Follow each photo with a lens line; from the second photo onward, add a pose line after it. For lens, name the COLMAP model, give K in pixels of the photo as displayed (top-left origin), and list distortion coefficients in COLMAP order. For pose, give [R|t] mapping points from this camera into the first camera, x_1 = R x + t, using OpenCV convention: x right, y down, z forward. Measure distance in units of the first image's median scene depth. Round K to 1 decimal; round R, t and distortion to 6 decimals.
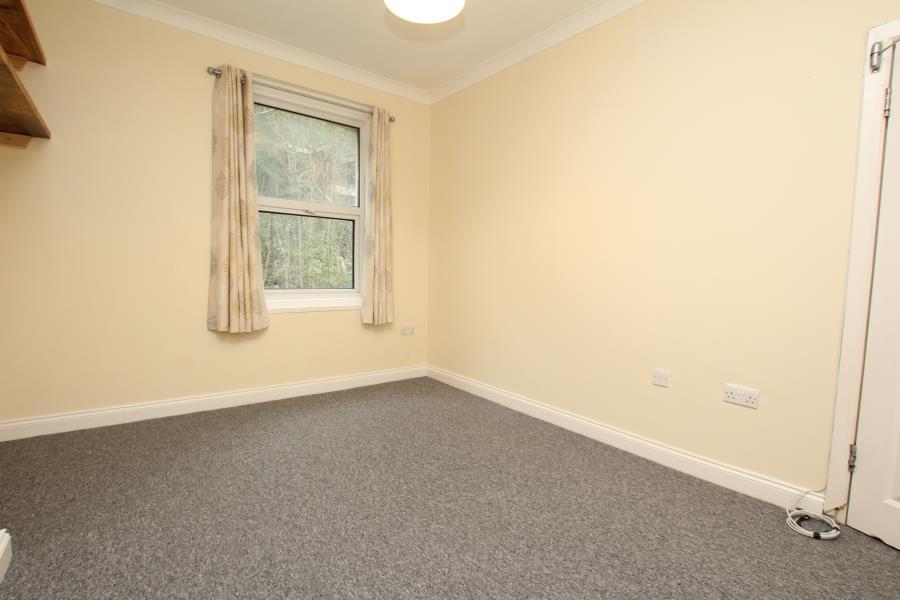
lens RADIAL K [[414.7, 0, 448.0], [0, 414.7, 303.6], [0, 0, 1]] dist [-0.024873, -0.000101]
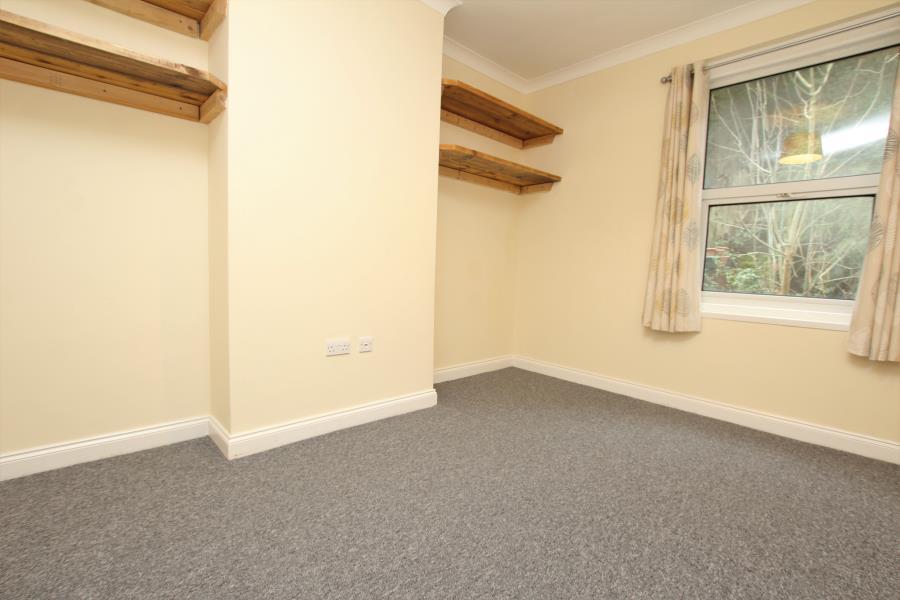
lens RADIAL K [[414.7, 0, 448.0], [0, 414.7, 303.6], [0, 0, 1]] dist [-0.024873, -0.000101]
pose [[0.087790, 0.071210, -0.993590, 0.448676], [-0.106319, 0.992414, 0.061732, -0.002212], [0.990449, 0.100218, 0.094695, 0.388428]]
